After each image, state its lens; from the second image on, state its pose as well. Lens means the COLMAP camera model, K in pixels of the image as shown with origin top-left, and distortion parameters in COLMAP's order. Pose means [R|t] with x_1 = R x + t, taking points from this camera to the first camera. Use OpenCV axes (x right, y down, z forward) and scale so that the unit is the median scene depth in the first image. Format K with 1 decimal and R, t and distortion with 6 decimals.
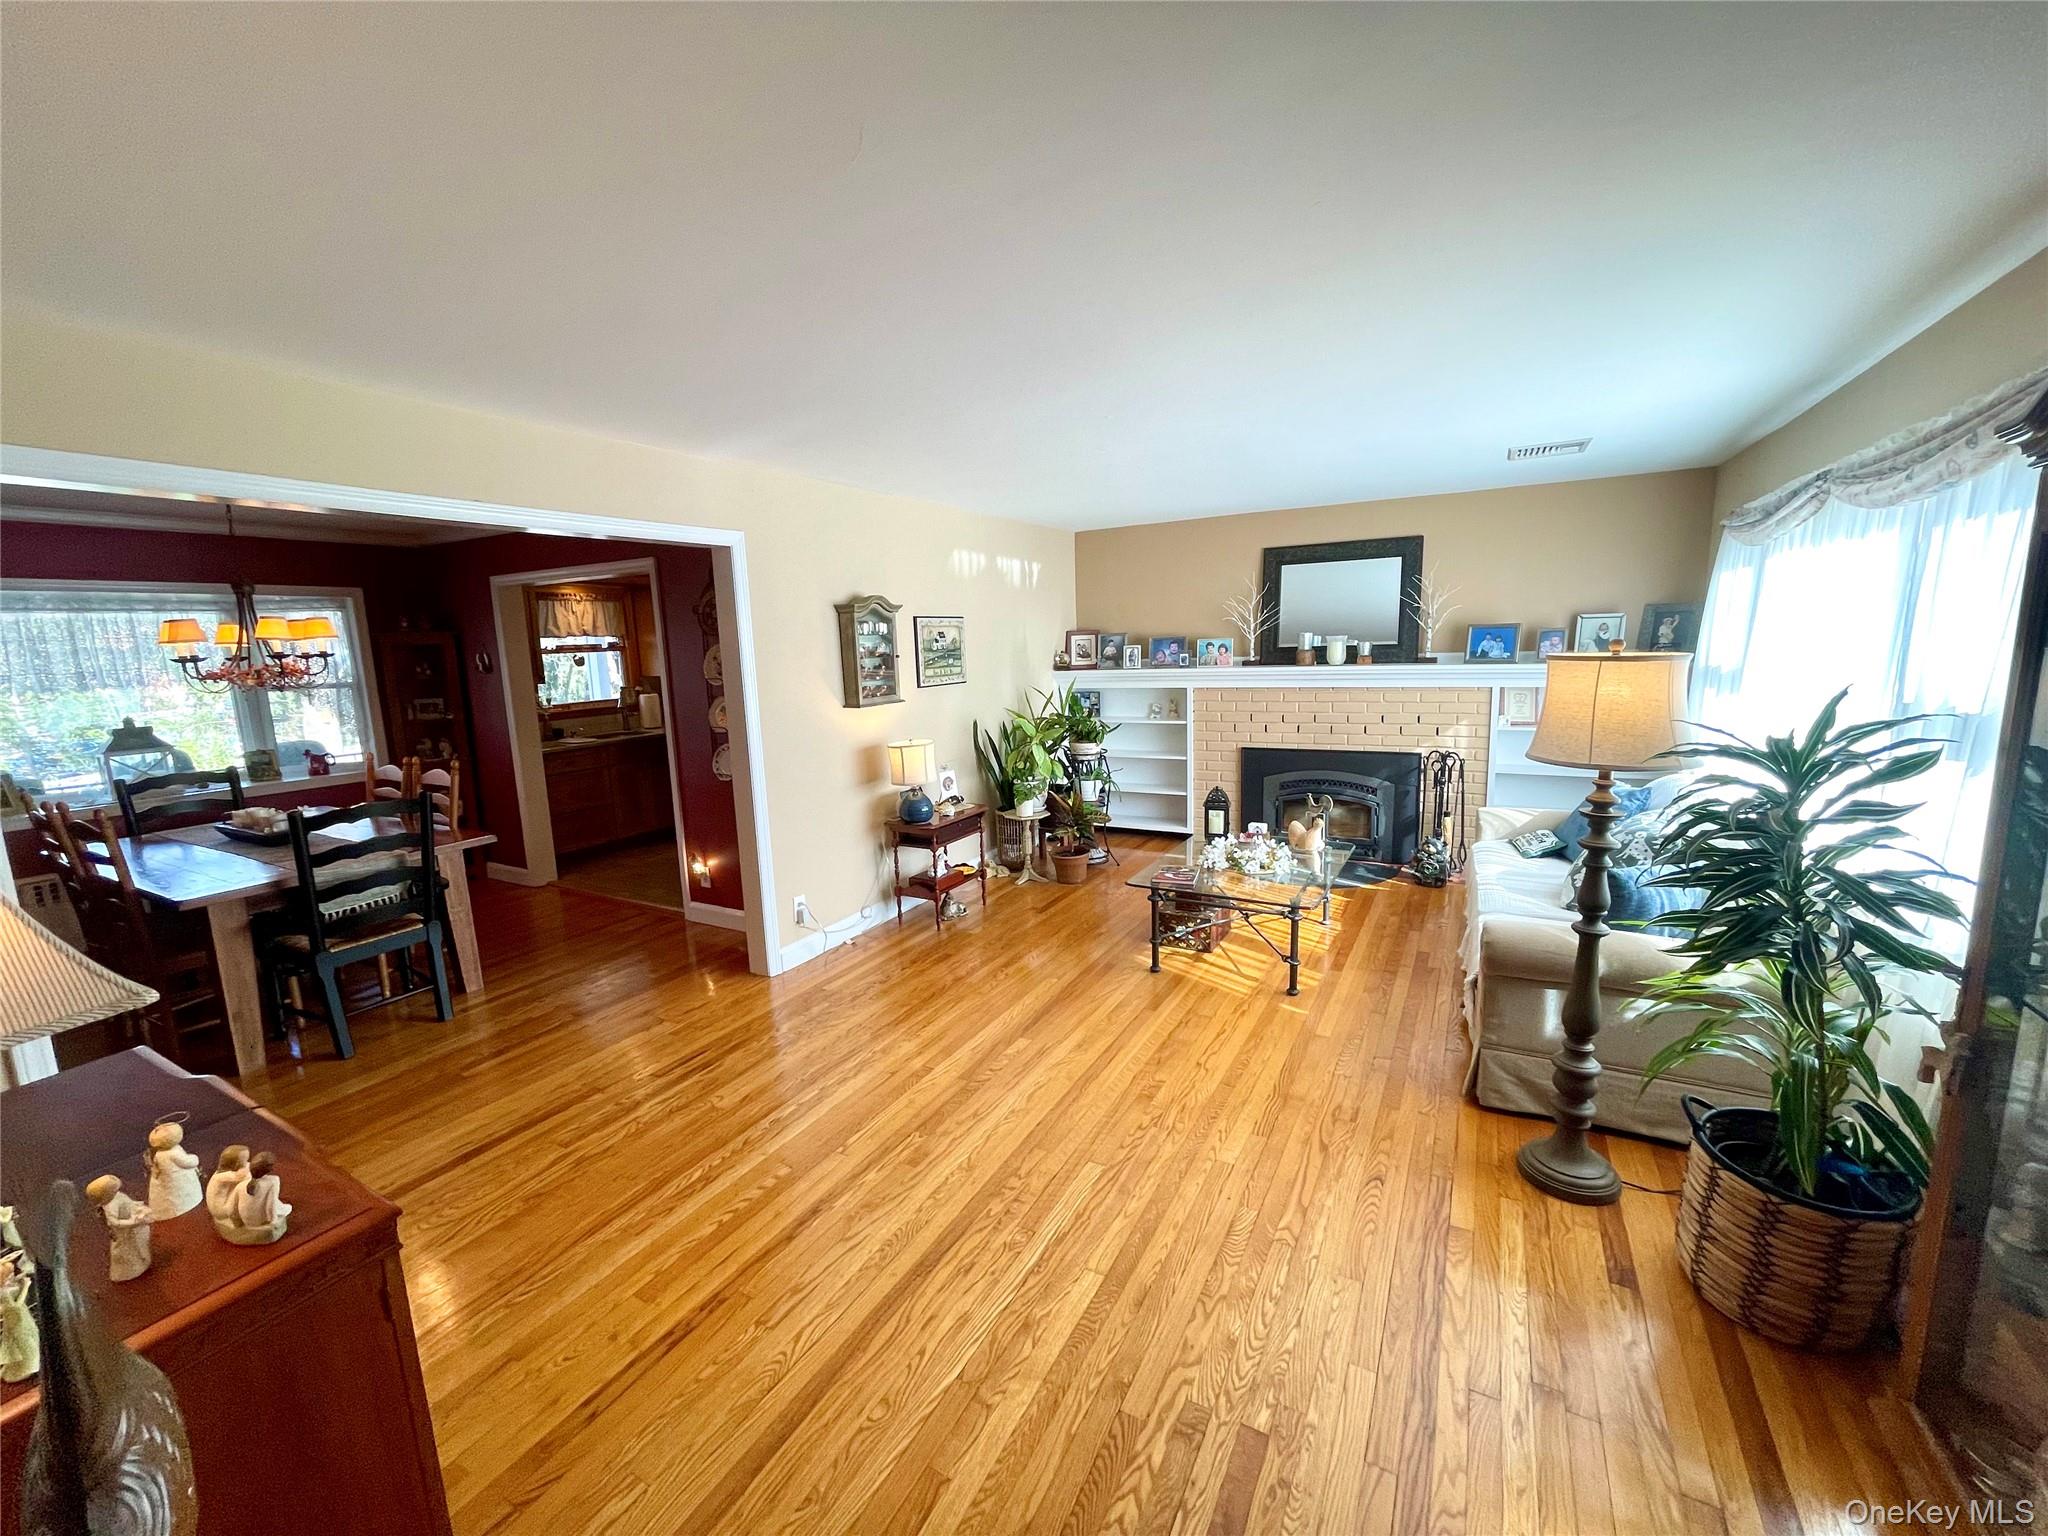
lens RADIAL K [[823.1, 0, 1017.5], [0, 823.1, 767.8], [0, 0, 1]] dist [-0.002203, -0.000208]
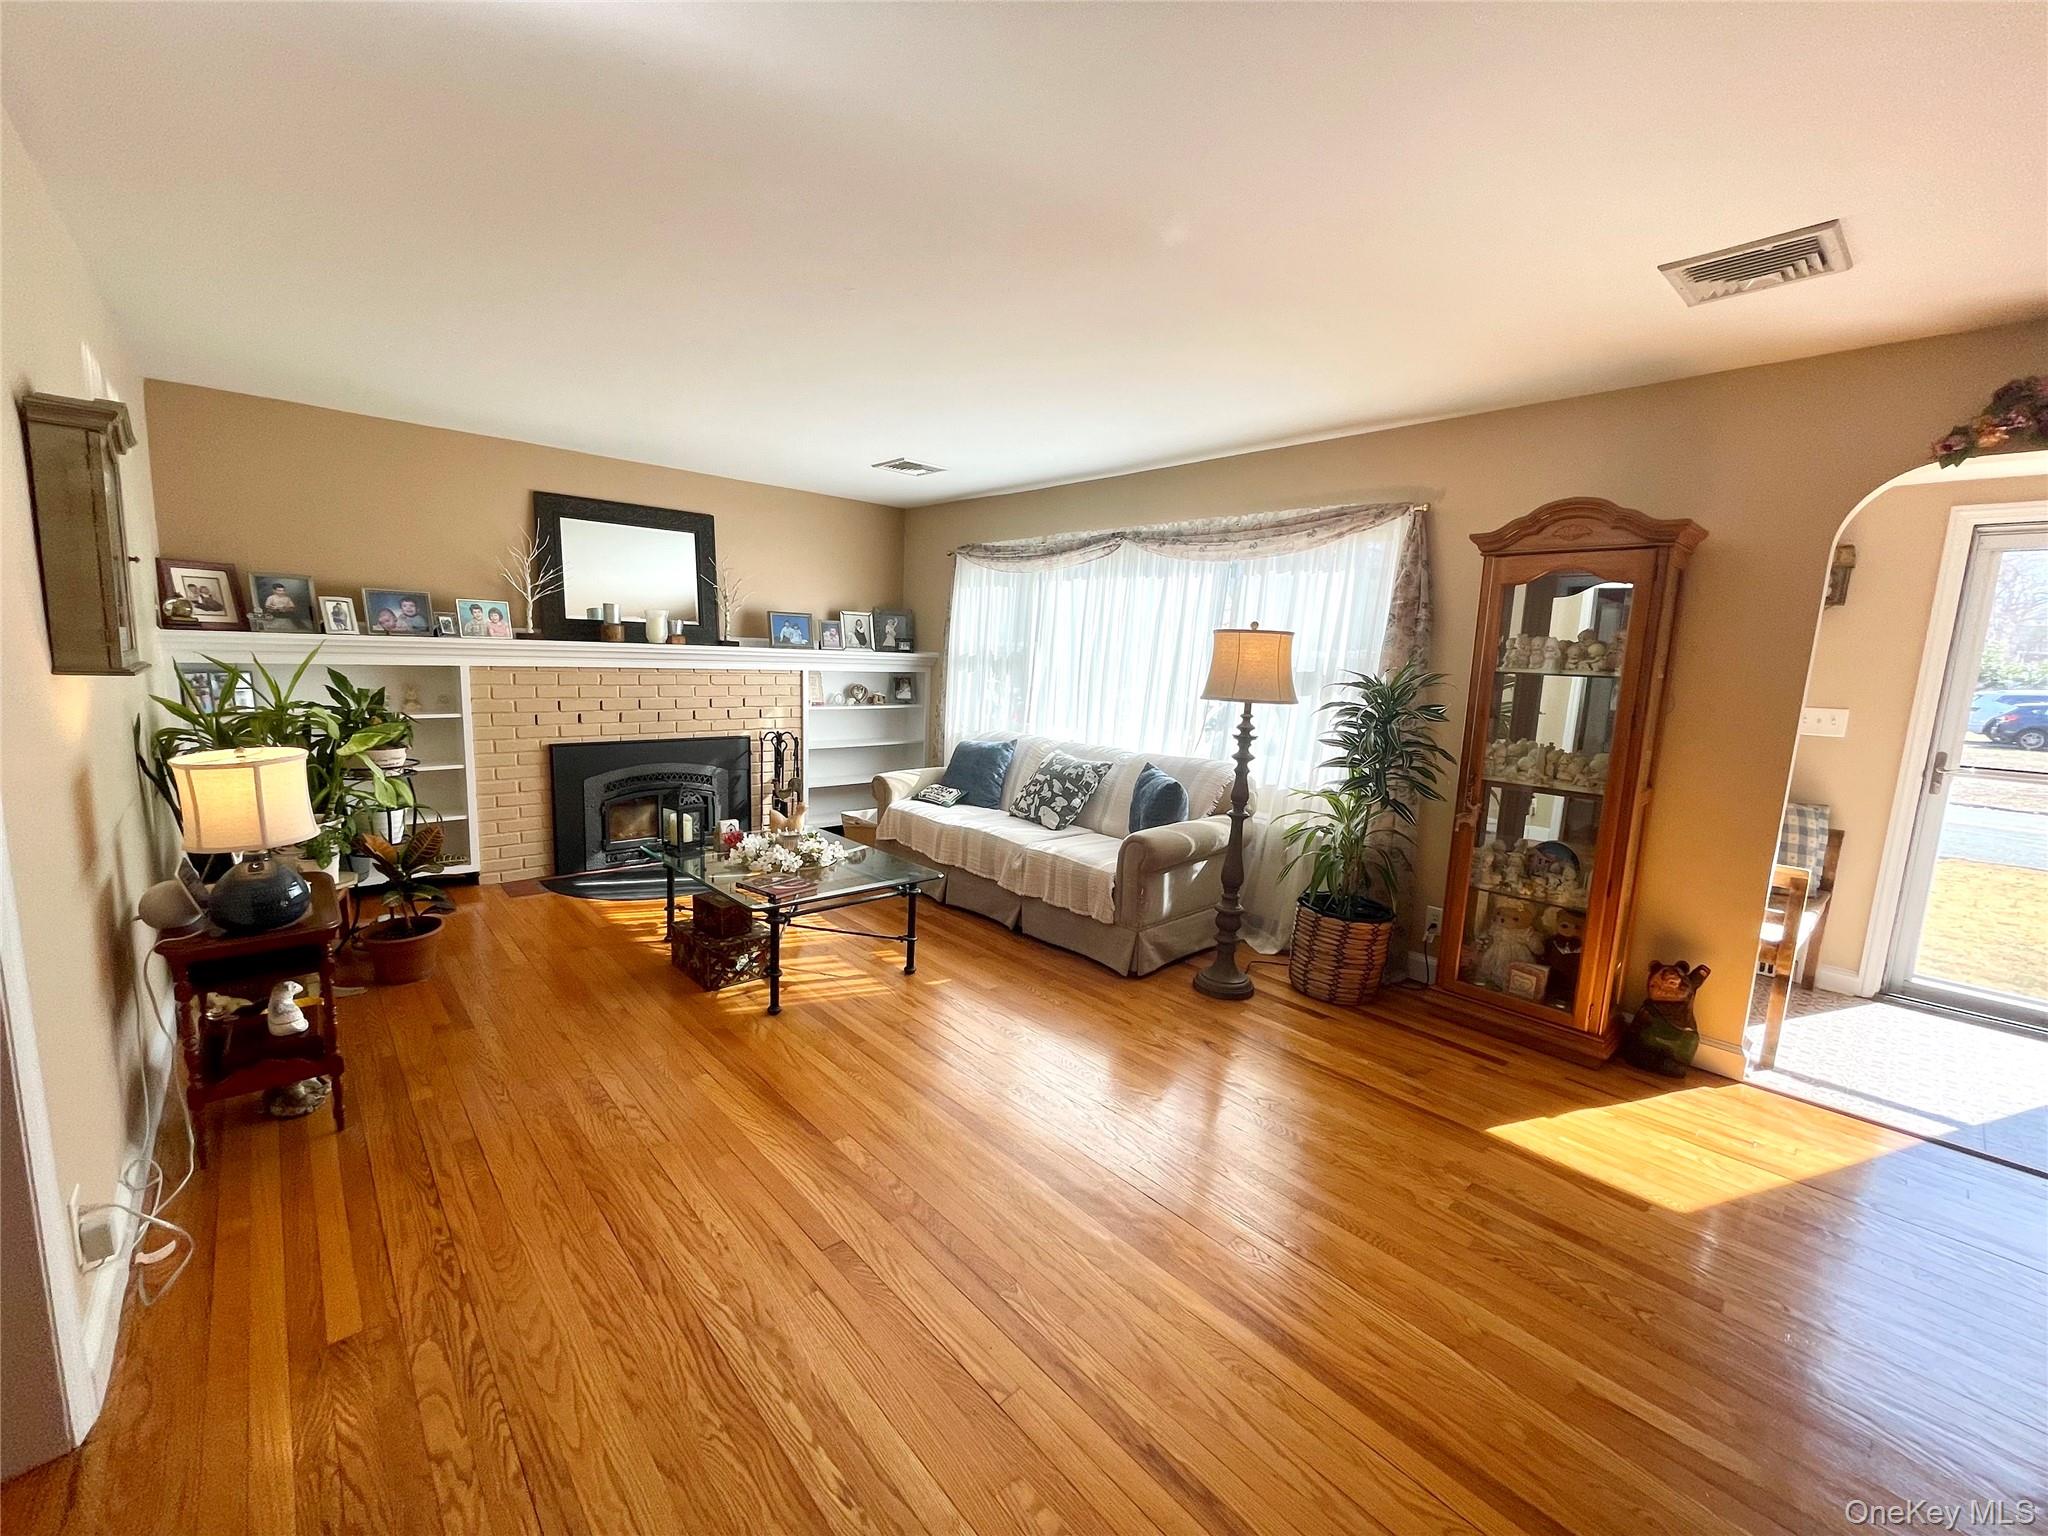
lens RADIAL K [[823.1, 0, 1015.7], [0, 823.1, 764.9], [0, 0, 1]] dist [-0.002203, -0.000208]
pose [[0.320780, -0.083331, 0.943481, -0.330759], [0.097897, 0.993704, 0.054483, -0.005277], [-0.942081, 0.074887, 0.326918, 0.351438]]
